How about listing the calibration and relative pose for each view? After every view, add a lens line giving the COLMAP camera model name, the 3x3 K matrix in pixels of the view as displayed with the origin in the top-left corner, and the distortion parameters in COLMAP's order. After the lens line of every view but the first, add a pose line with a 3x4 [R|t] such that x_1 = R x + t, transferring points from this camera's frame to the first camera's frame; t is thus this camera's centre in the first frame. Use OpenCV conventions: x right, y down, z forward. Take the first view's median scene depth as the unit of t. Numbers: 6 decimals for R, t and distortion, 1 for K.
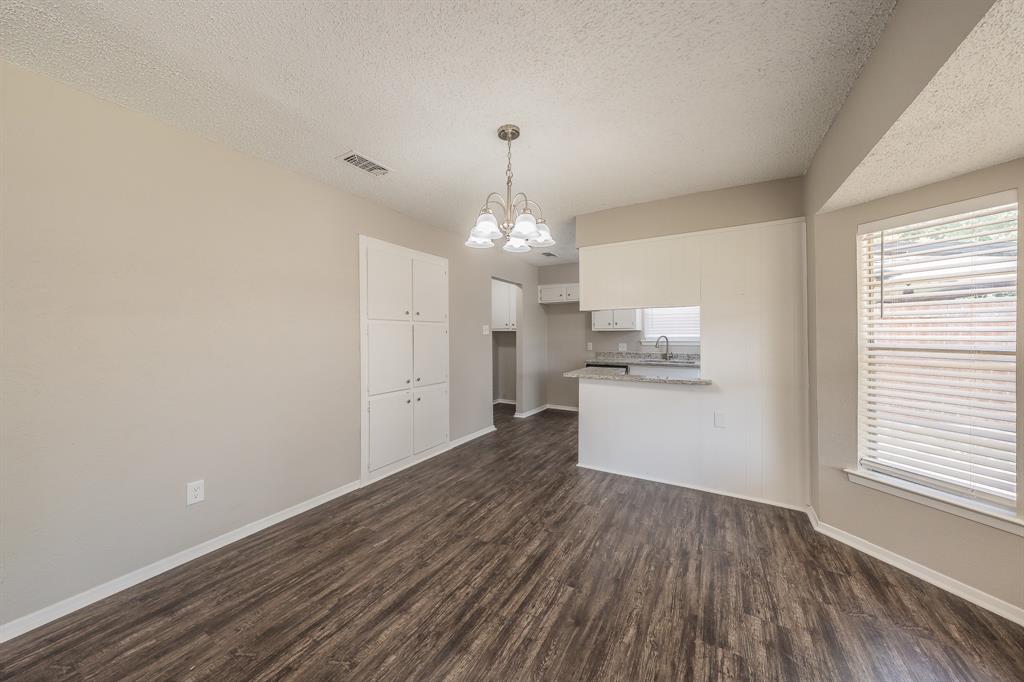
lens RADIAL K [[355.8, 0, 512.0], [0, 355.8, 341.0], [0, 0, 1]] dist [0.000271, -0.000001]
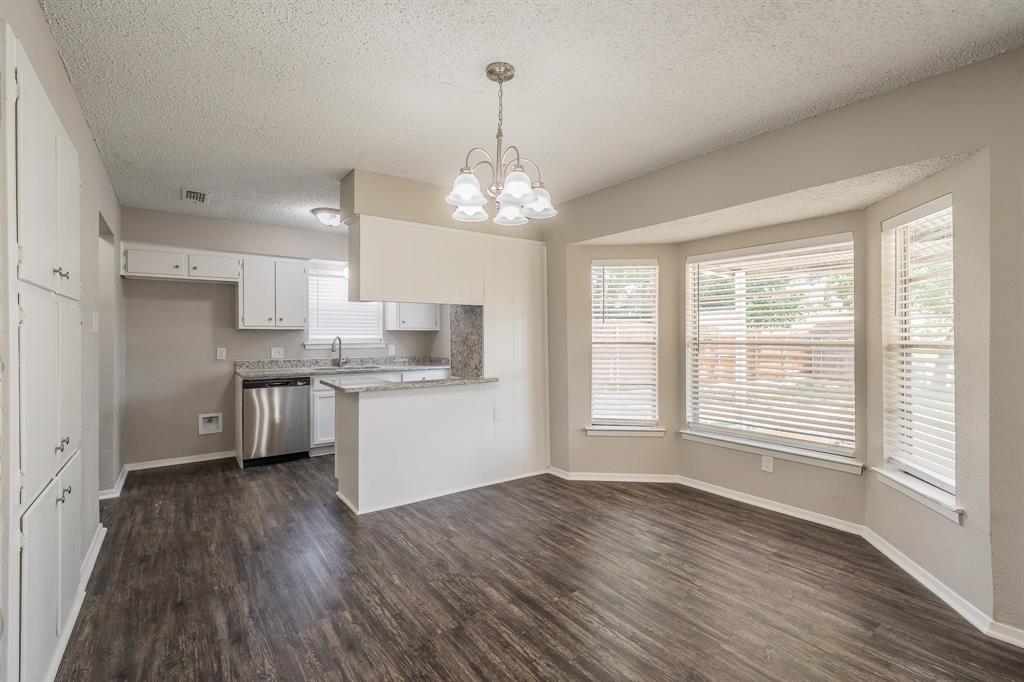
lens RADIAL K [[452.2, 0, 512.0], [0, 452.2, 341.0], [0, 0, 1]] dist [0.002405, 0.000594]
pose [[0.400311, -0.005488, 0.916363, -0.871279], [0.017077, 0.999853, -0.001472, 0.007867], [-0.916220, 0.016238, 0.400346, 0.555515]]
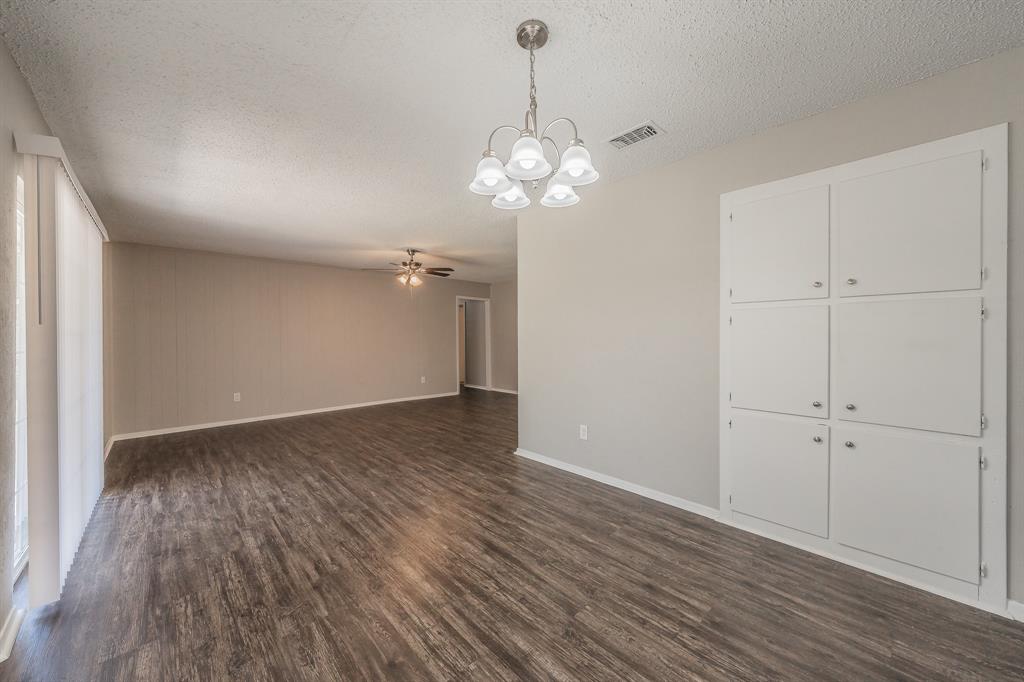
lens RADIAL K [[382.6, 0, 512.0], [0, 382.6, 341.0], [0, 0, 1]] dist [0.000126, -0.000002]
pose [[-0.301002, 0.019583, -0.953422, 0.704468], [-0.010297, 0.999664, 0.023784, 0.002441], [0.953568, 0.016976, -0.300700, 1.139832]]
